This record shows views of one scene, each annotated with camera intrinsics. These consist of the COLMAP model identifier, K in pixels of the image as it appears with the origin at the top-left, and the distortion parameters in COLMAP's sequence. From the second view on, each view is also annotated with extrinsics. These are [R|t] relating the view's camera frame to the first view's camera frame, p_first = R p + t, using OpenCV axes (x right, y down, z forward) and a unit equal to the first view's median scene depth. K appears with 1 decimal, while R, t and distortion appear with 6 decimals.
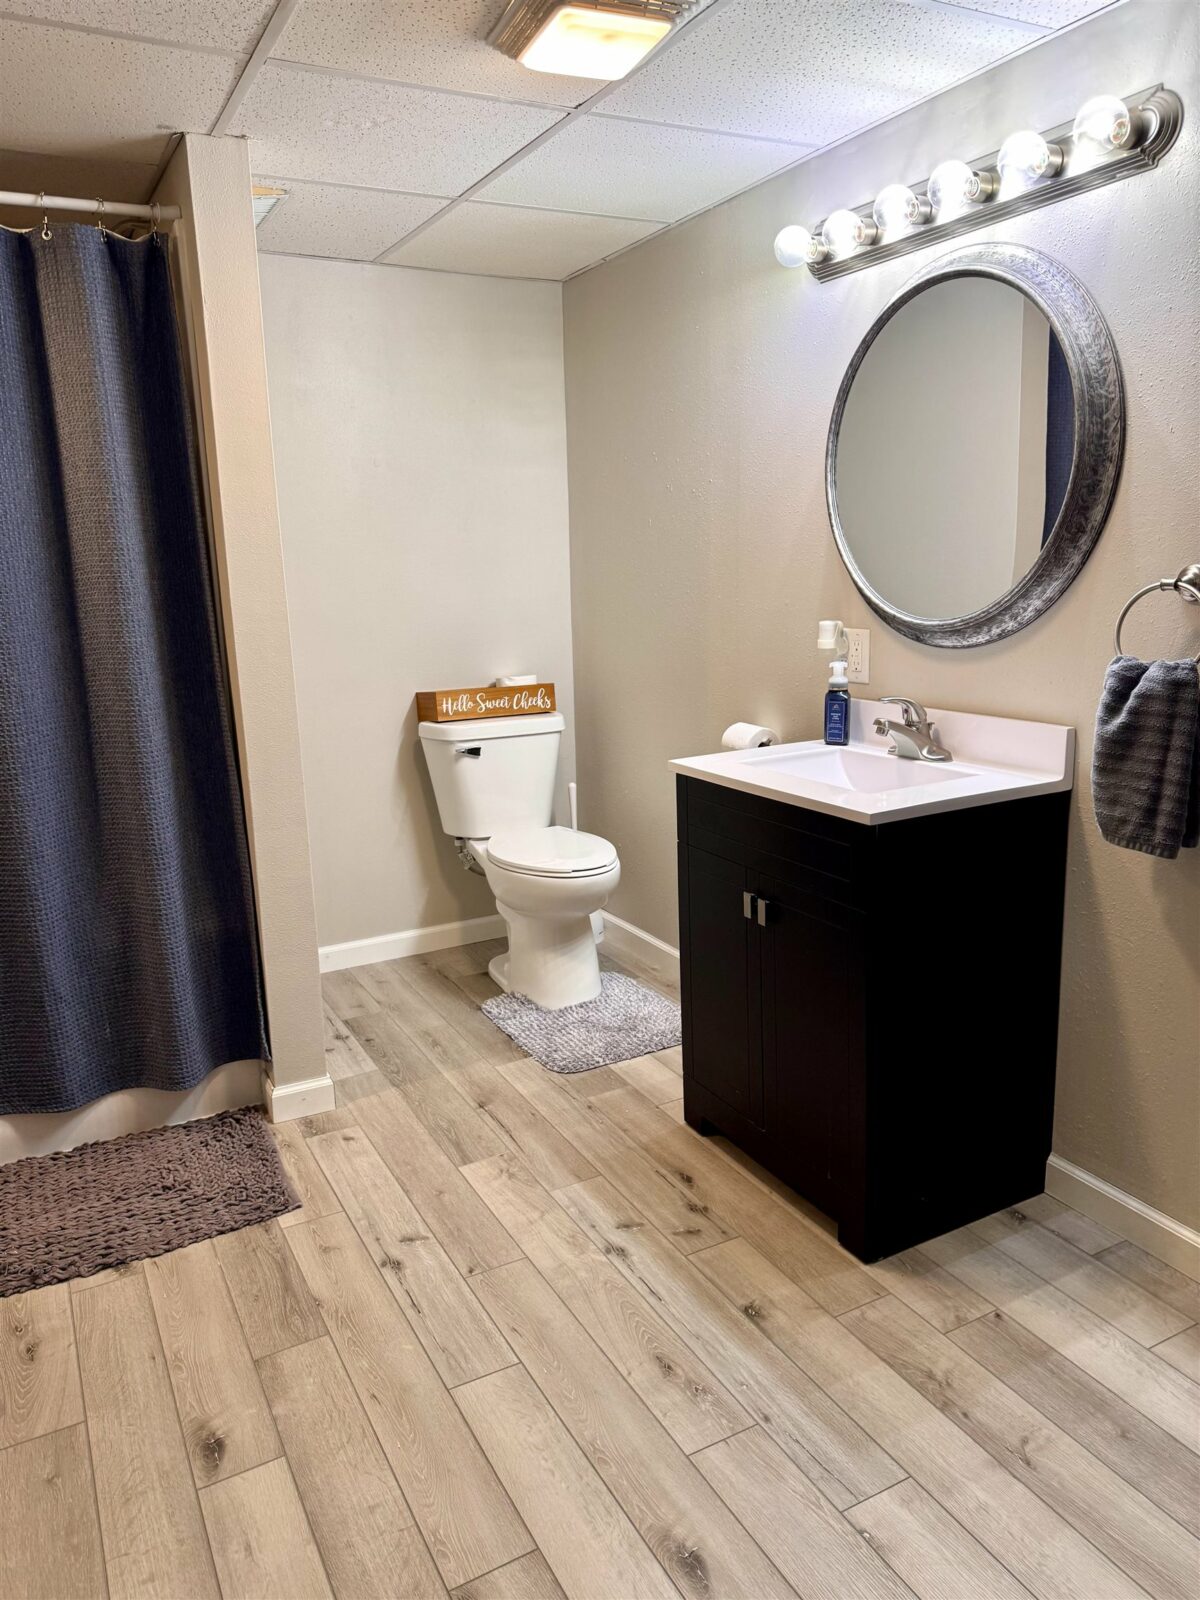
lens RADIAL K [[1115.6, 0, 591.5], [0, 1115.6, 801.7], [0, 0, 1]] dist [0.118245, -0.166641]
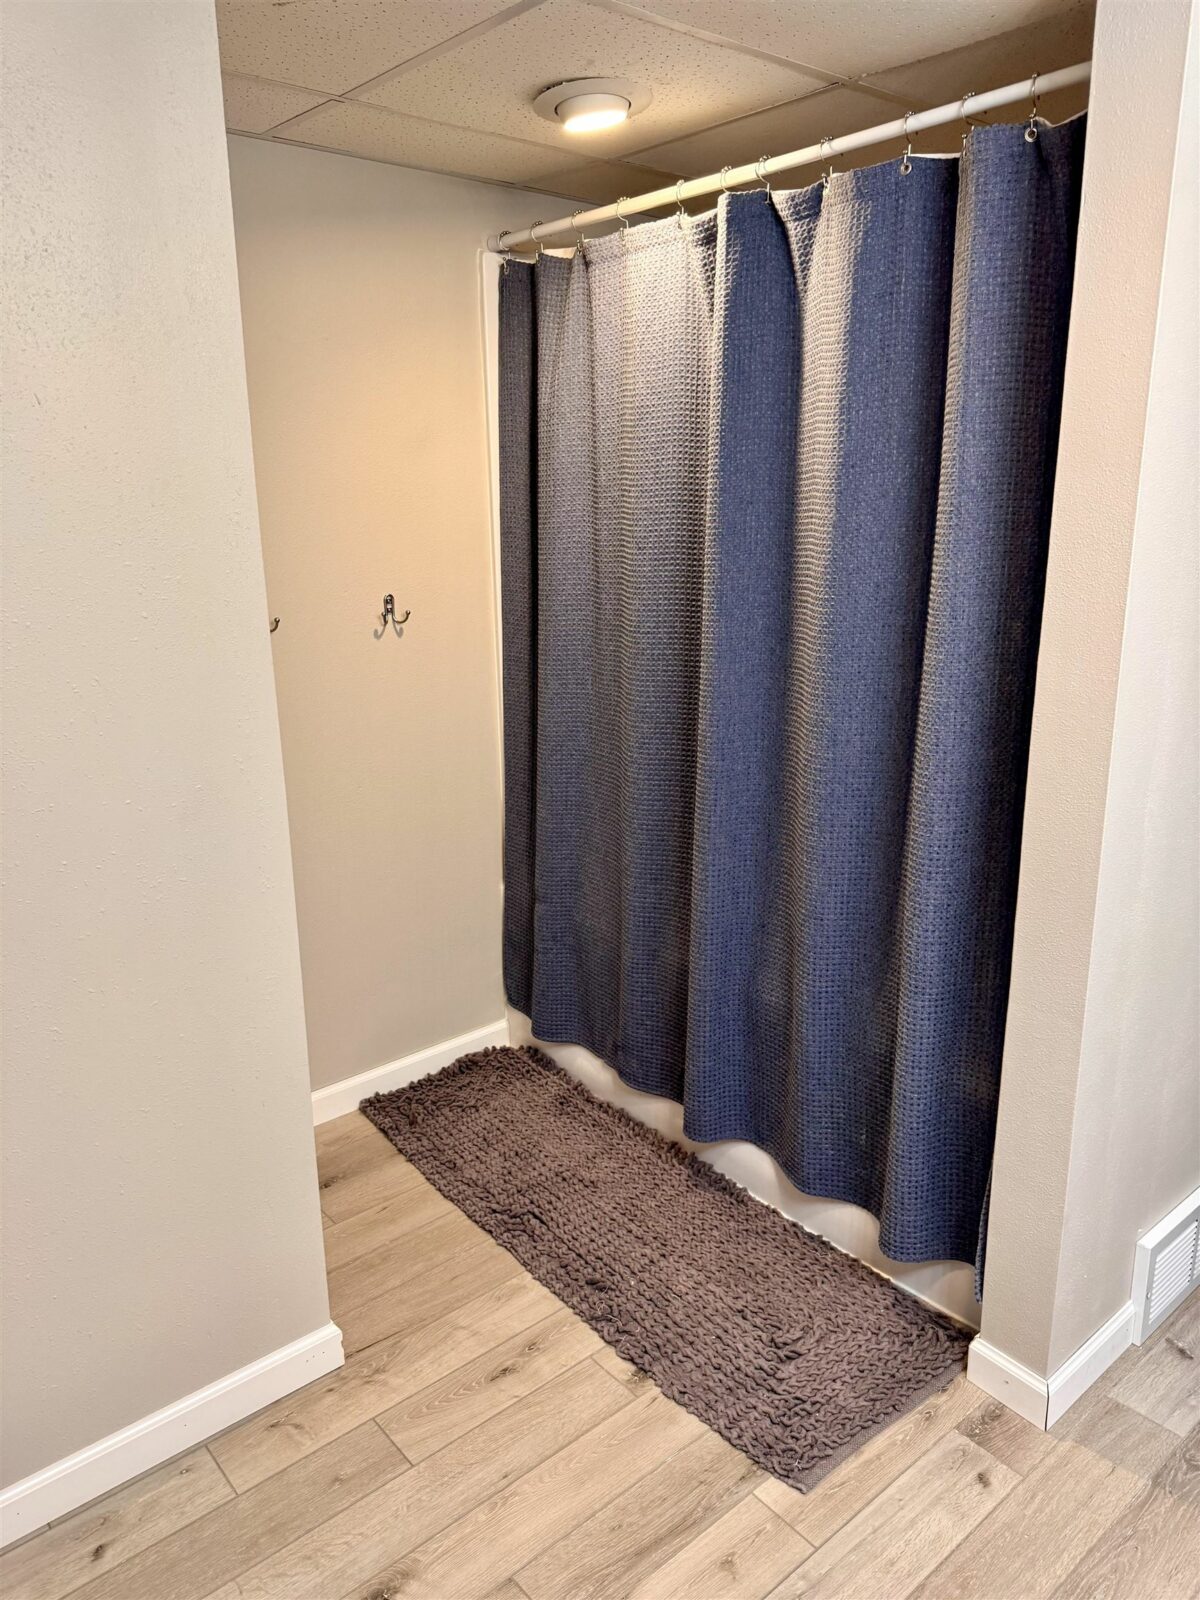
lens RADIAL K [[1144.6, 0, 600.0], [0, 1144.6, 800.0], [0, 0, 1]] dist [-0.002978, -0.005415]
pose [[0.220933, 0.283511, -0.933172, 0.280273], [-0.207581, 0.948562, 0.239041, -0.220703], [0.952942, 0.140897, 0.268420, 0.614895]]
